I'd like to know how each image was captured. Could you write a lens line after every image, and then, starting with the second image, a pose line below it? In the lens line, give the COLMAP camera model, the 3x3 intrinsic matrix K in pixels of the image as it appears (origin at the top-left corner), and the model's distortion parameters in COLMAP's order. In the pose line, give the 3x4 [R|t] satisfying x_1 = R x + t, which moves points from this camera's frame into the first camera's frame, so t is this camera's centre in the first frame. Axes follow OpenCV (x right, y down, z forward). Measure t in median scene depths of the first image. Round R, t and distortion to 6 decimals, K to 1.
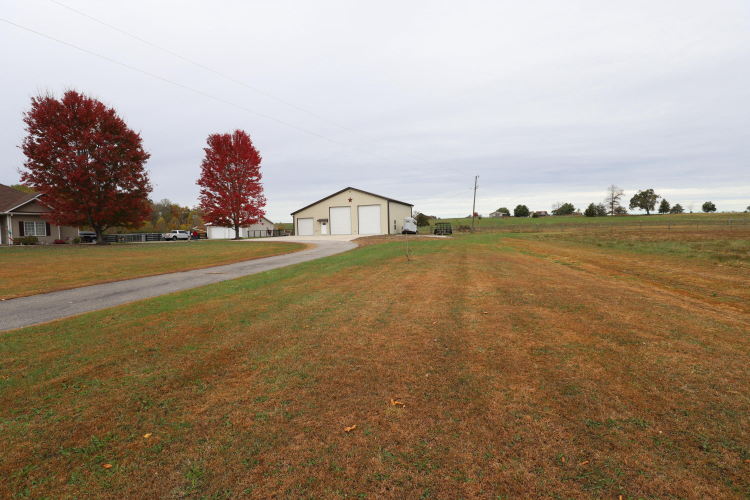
lens RADIAL K [[346.1, 0, 373.6], [0, 346.1, 251.8], [0, 0, 1]] dist [-0.031996, 0.006756]
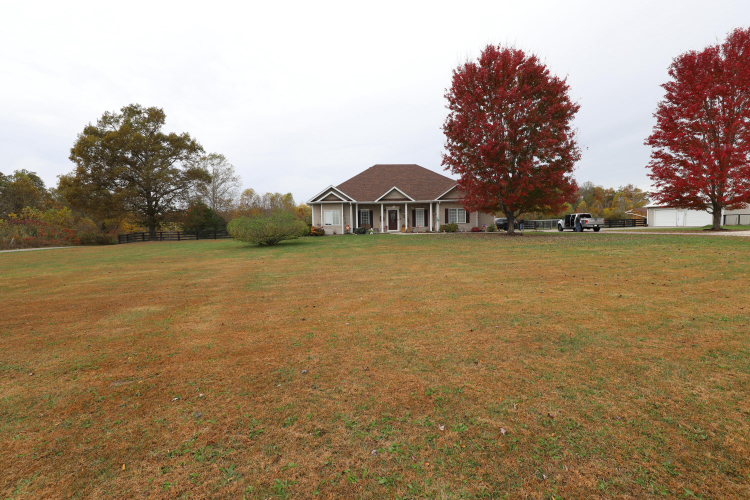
lens RADIAL K [[346.1, 0, 376.3], [0, 346.1, 248.3], [0, 0, 1]] dist [-0.031996, 0.006756]
pose [[0.458978, 0.068222, -0.885824, -0.216976], [-0.037924, 0.997643, 0.057183, -0.021970], [0.887638, 0.007348, 0.460484, 0.325606]]
